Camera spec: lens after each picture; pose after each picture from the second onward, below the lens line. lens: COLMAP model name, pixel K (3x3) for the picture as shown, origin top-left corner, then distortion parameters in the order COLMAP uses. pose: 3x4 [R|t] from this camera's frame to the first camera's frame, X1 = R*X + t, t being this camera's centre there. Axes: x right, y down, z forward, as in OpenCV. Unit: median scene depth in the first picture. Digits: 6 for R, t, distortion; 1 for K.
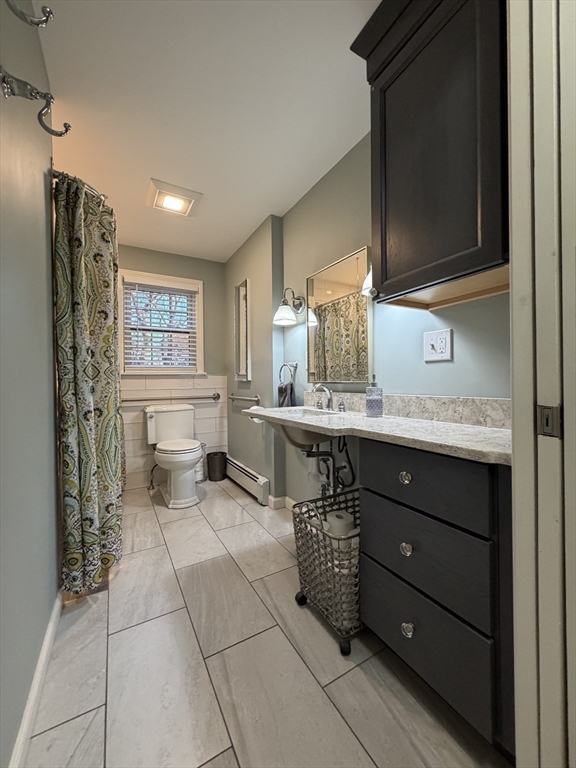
lens RADIAL K [[306.1, 0, 289.6], [0, 306.1, 383.8], [0, 0, 1]] dist [0.001929, -0.000251]
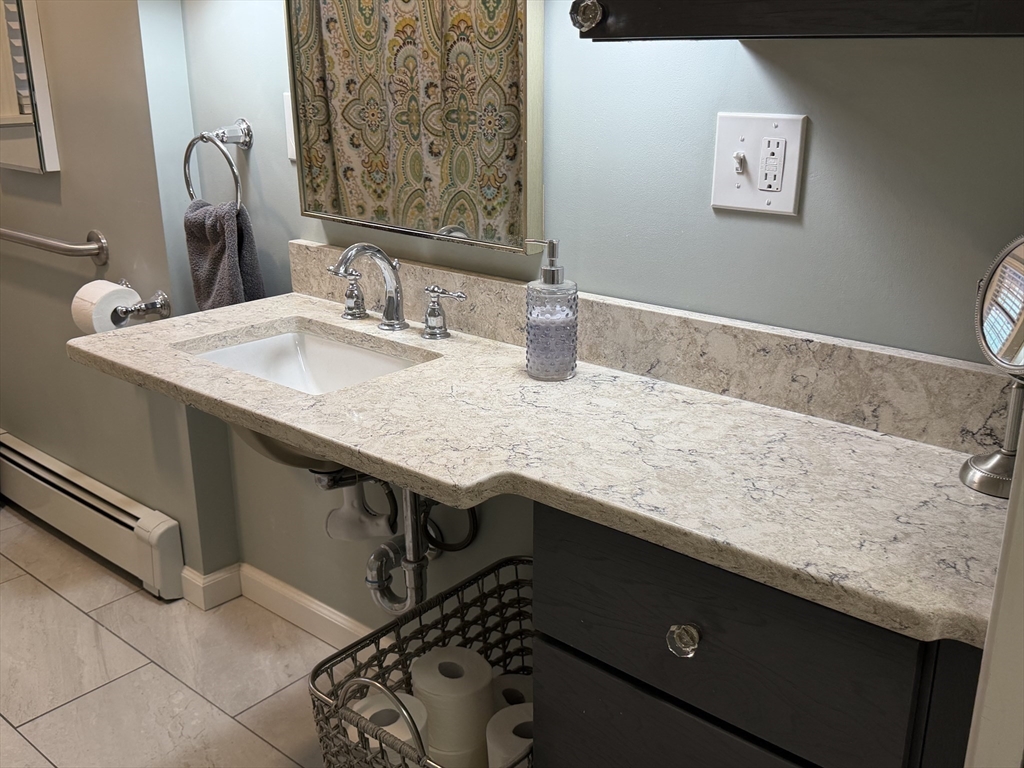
lens RADIAL K [[1004.8, 0, 510.4], [0, 1004.8, 384.4], [0, 0, 1]] dist [0.069620, 0.000000]
pose [[0.948224, -0.097006, 0.302424, -0.060328], [-0.001555, 0.950785, 0.309848, -0.156837], [-0.317598, -0.294276, 0.901406, 0.058178]]
